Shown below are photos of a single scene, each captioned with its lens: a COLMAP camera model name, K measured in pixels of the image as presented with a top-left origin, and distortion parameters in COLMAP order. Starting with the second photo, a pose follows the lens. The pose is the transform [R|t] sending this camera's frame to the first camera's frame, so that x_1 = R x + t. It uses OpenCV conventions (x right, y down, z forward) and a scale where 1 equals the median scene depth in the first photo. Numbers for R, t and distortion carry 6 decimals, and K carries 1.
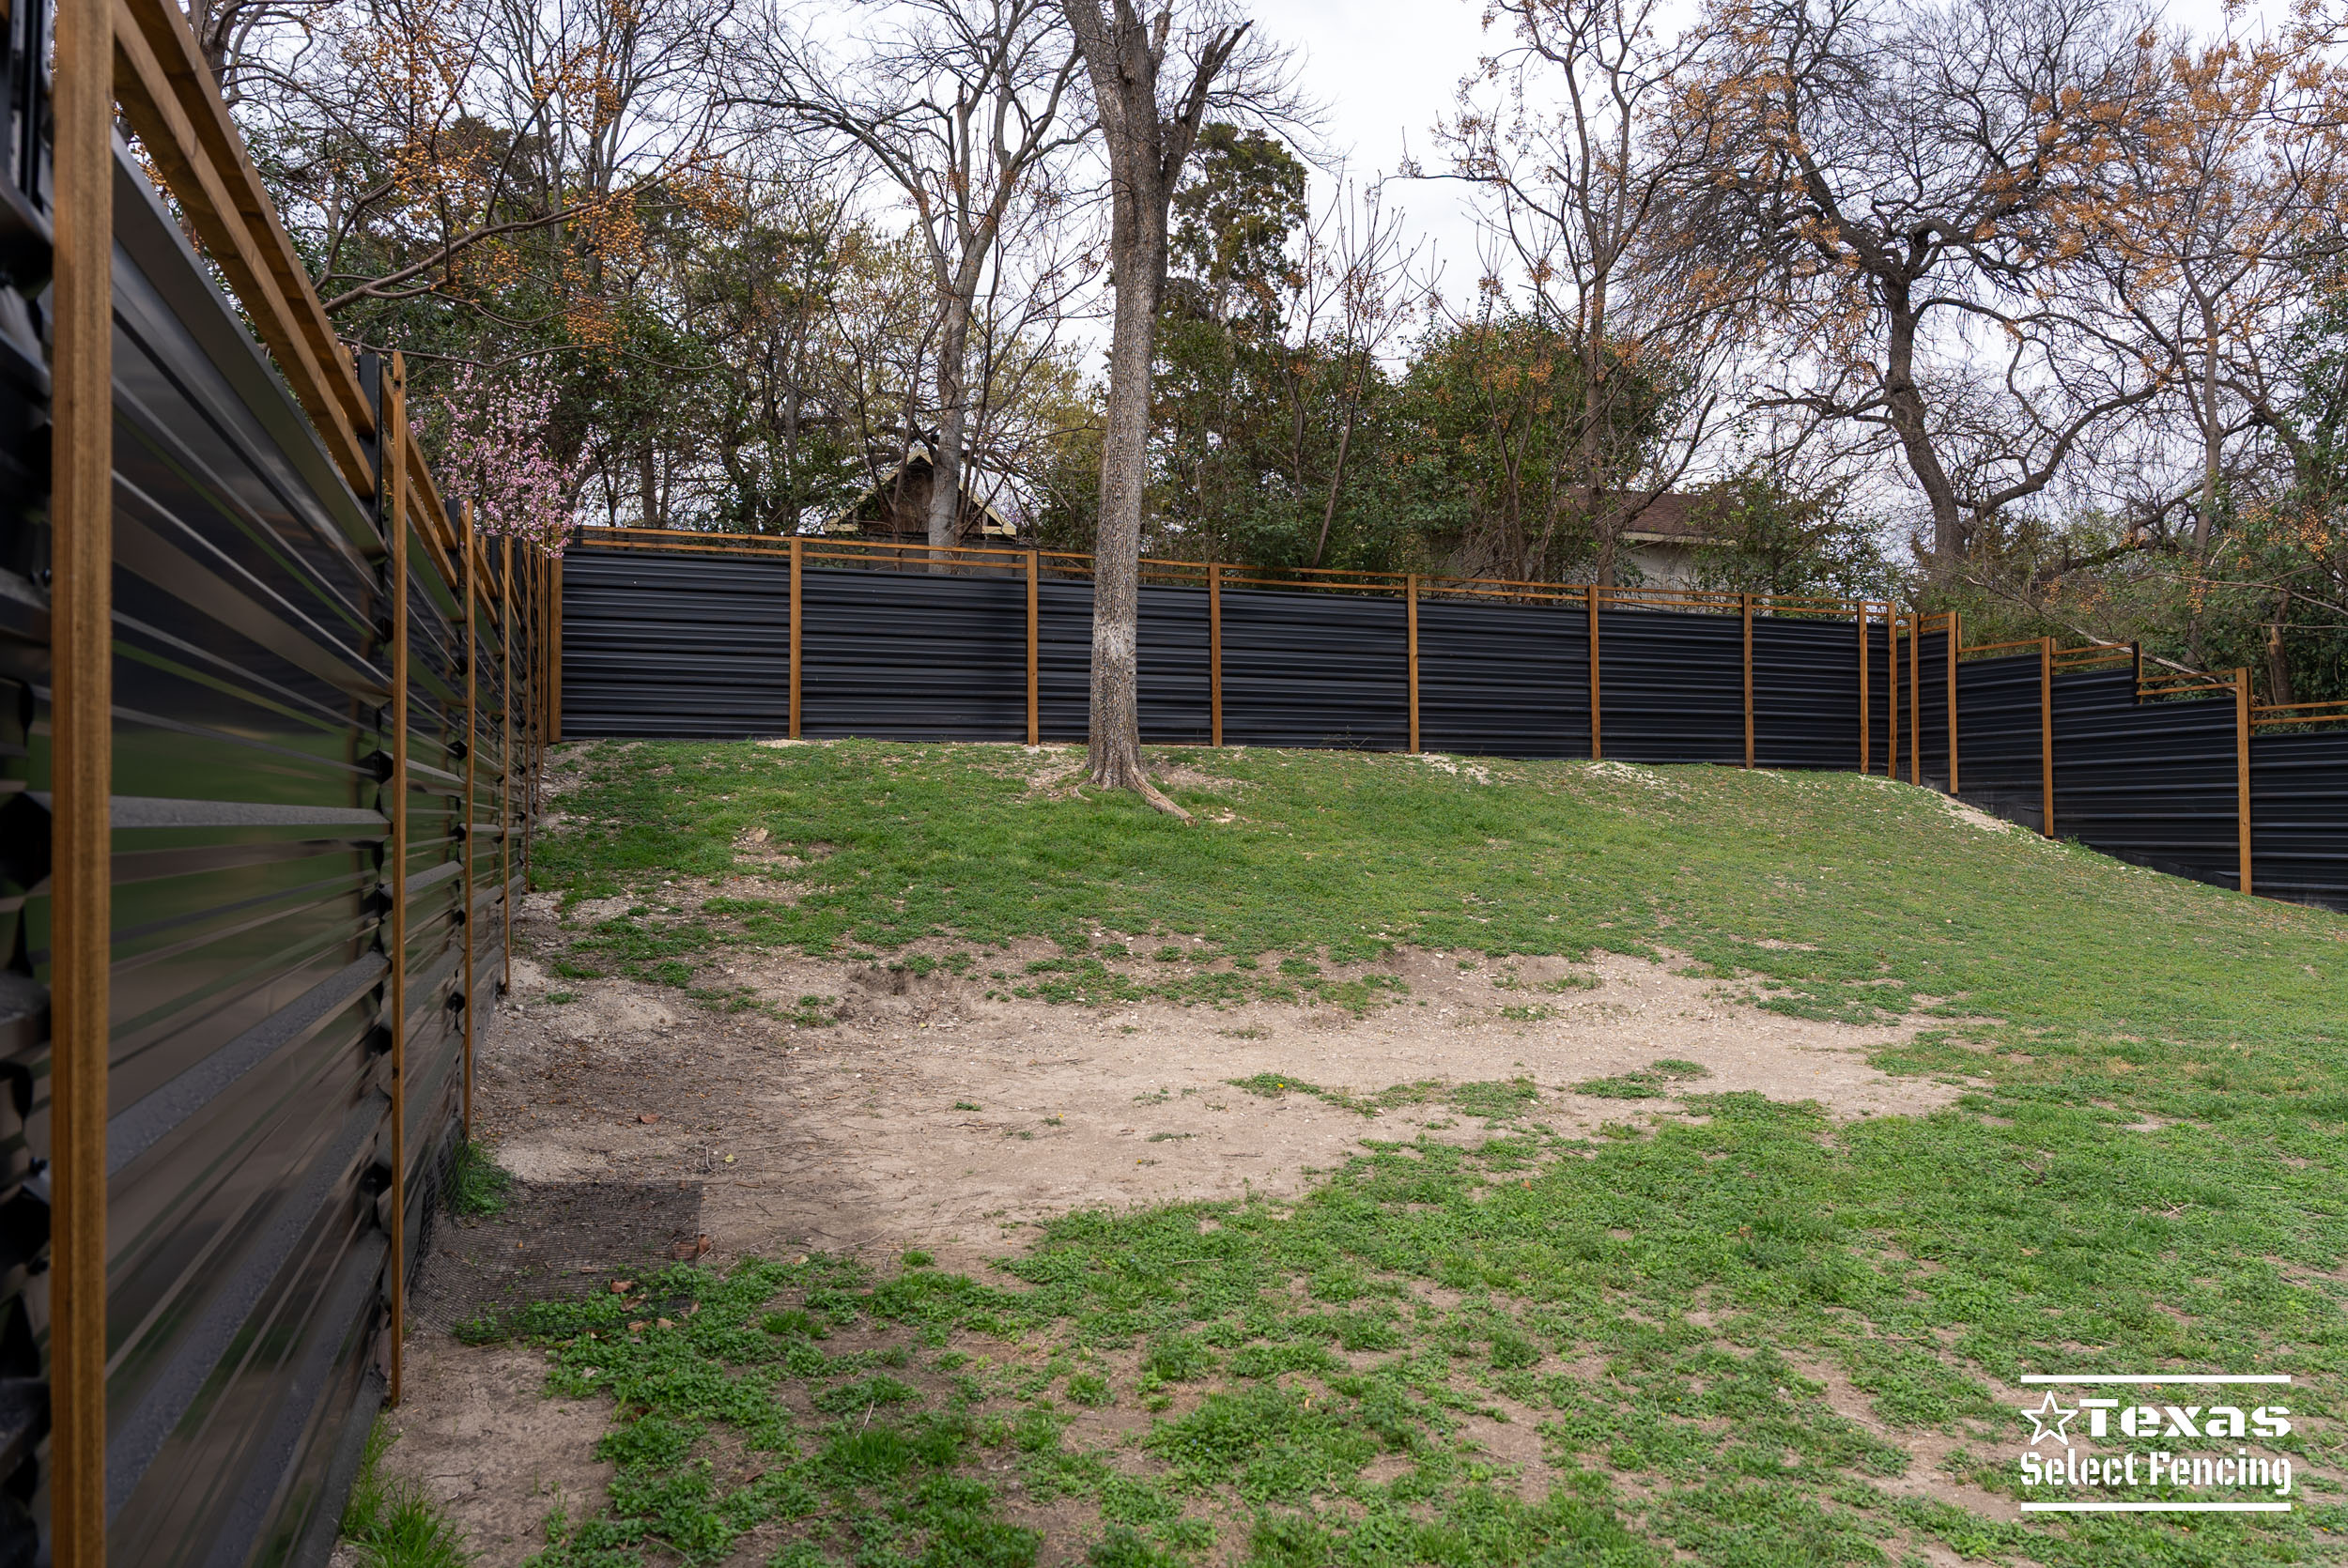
lens RADIAL K [[1604.0, 0, 1176.9], [0, 1604.0, 789.1], [0, 0, 1]] dist [-0.007919, -0.011112]
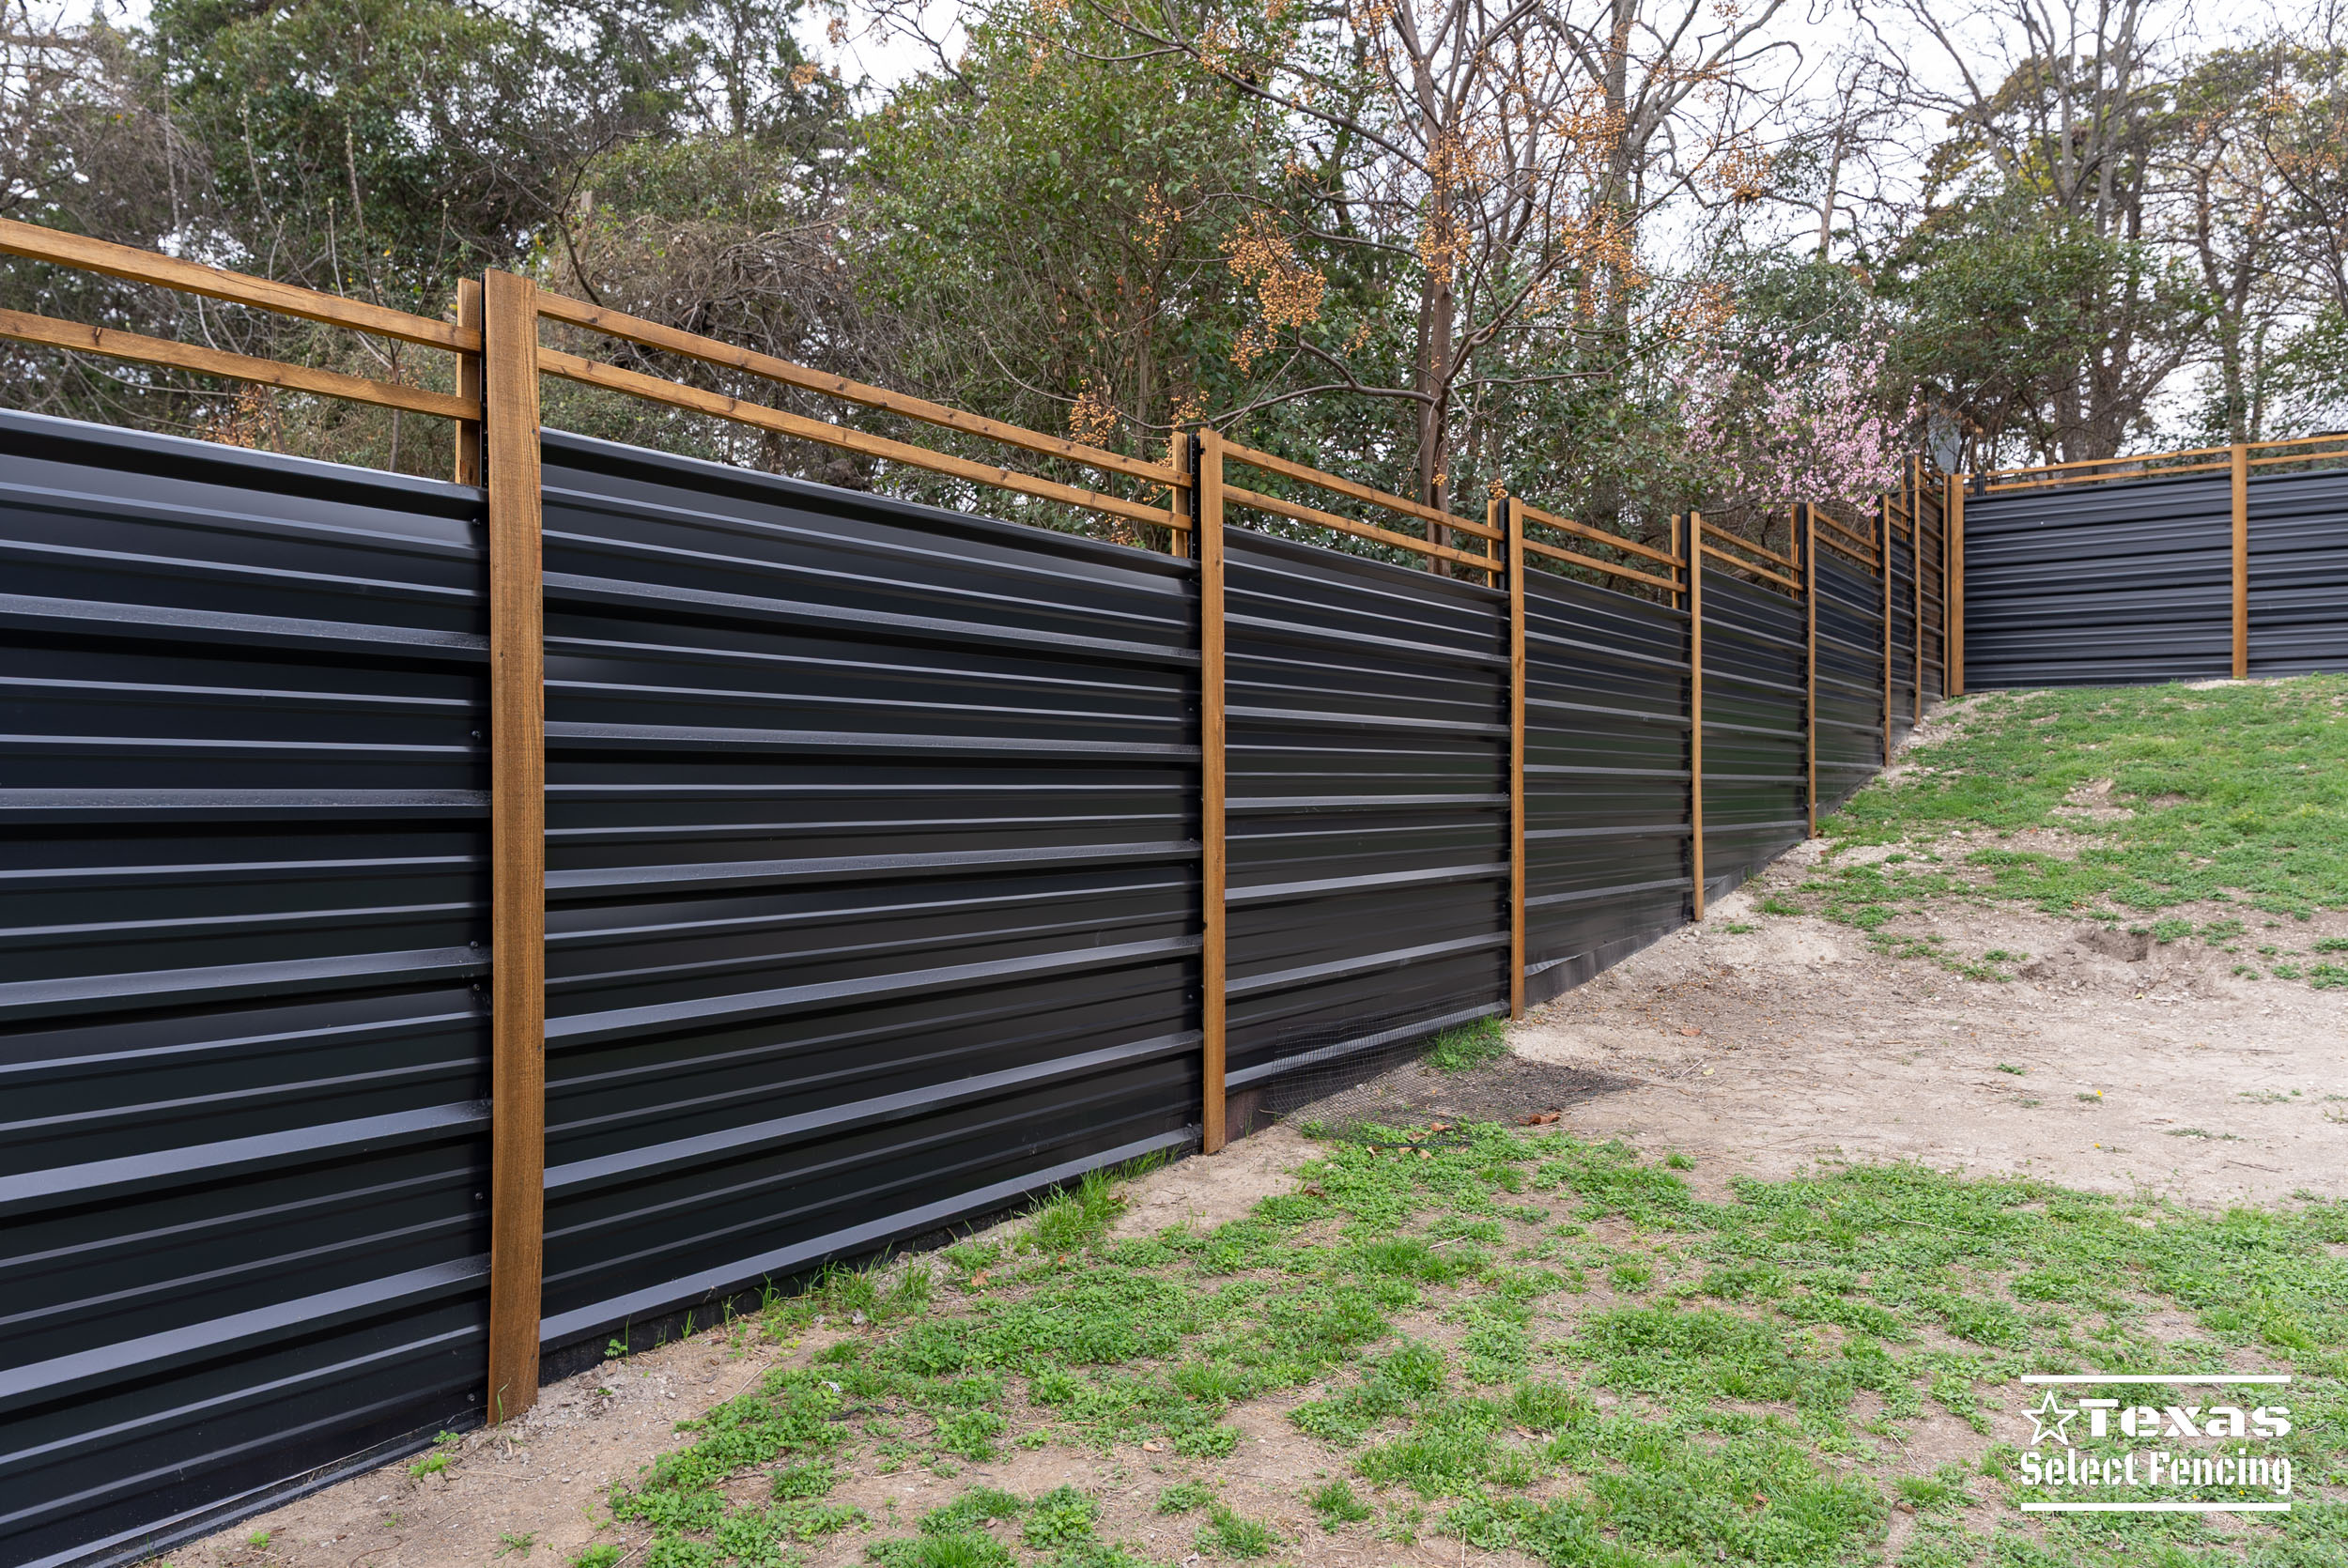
lens RADIAL K [[1604.0, 0, 1160.1], [0, 1604.0, 800.1], [0, 0, 1]] dist [-0.007919, -0.011112]
pose [[0.532235, 0.007993, -0.846559, 0.586358], [0.016395, 0.999671, 0.019746, 0.025234], [0.846438, -0.024389, 0.531928, 0.149308]]
